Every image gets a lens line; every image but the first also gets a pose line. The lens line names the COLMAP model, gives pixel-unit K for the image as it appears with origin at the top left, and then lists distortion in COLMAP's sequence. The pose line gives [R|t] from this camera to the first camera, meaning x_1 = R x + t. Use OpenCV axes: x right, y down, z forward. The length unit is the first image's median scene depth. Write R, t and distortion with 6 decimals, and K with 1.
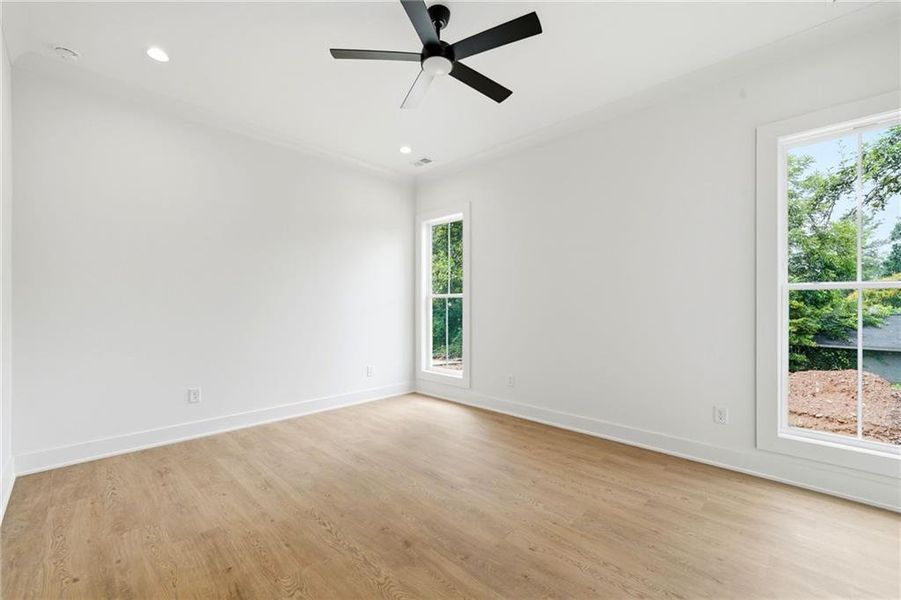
lens RADIAL K [[353.7, 0, 448.2], [0, 353.7, 302.9], [0, 0, 1]] dist [-0.001310, -0.000077]
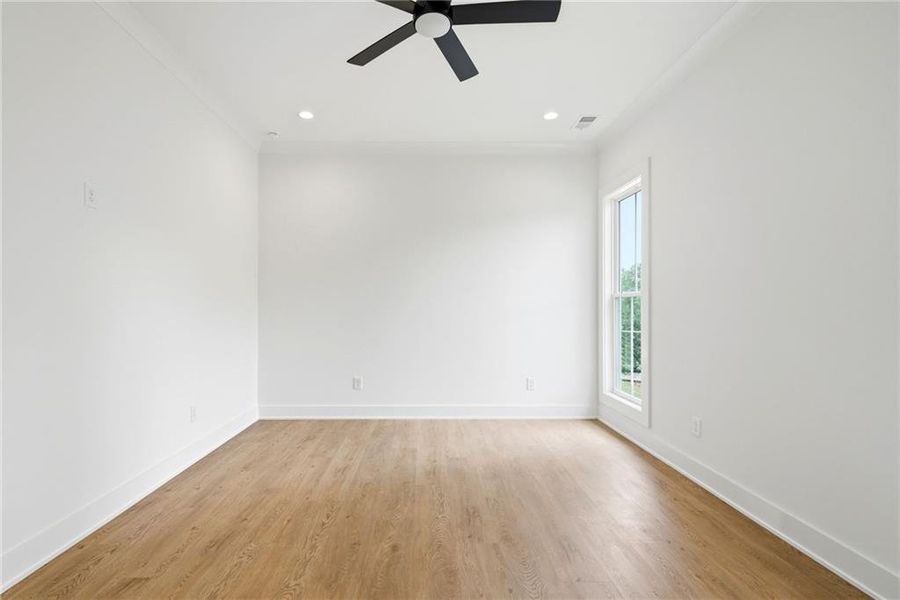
lens RADIAL K [[398.3, 0, 445.2], [0, 398.3, 302.4], [0, 0, 1]] dist [0.005076, 0.000460]
pose [[0.732047, -0.007993, -0.681208, 0.540675], [0.004809, 0.999967, -0.006565, -0.000456], [0.681237, 0.001530, 0.732061, 0.279649]]
